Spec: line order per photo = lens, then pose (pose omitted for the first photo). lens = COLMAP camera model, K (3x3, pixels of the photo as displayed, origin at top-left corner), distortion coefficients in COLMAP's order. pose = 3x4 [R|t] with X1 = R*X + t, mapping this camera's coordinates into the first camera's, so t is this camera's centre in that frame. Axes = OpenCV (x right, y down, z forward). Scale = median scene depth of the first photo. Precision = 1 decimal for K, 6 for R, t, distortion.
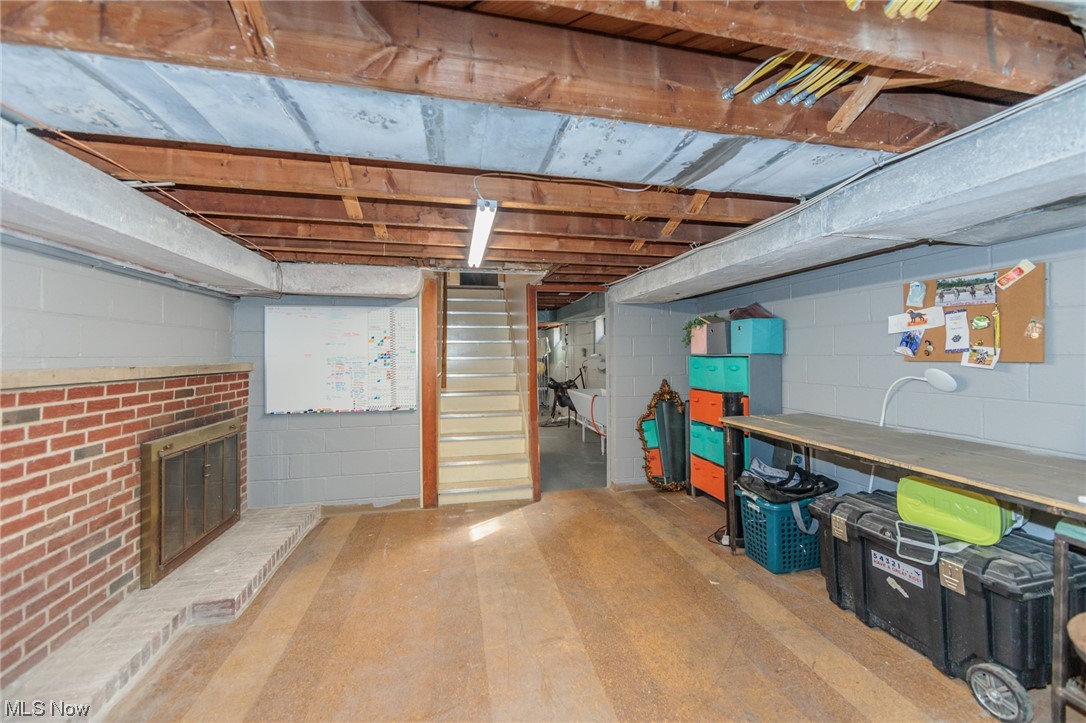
lens RADIAL K [[422.3, 0, 543.8], [0, 422.3, 355.7], [0, 0, 1]] dist [-0.001118, -0.000027]
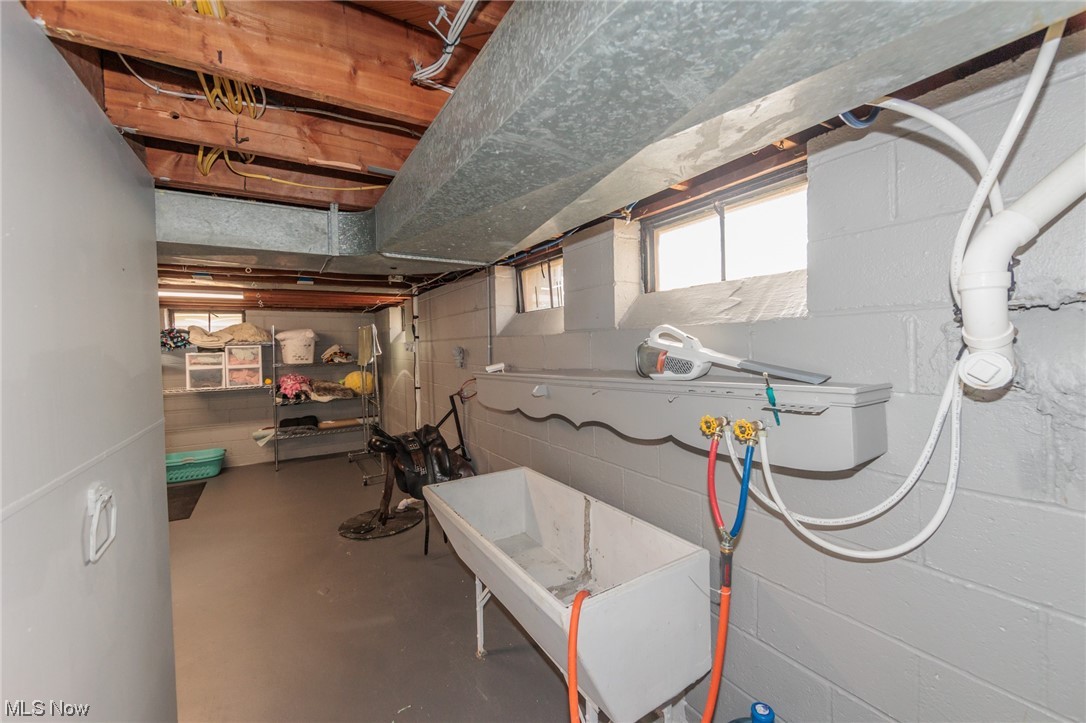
lens RADIAL K [[422.3, 0, 540.9], [0, 422.3, 359.3], [0, 0, 1]] dist [-0.001118, -0.000027]
pose [[0.940009, -0.004245, 0.341123, 0.027778], [-0.000110, 0.999919, 0.012748, -0.011322], [-0.341149, -0.012021, 0.939932, 0.587101]]
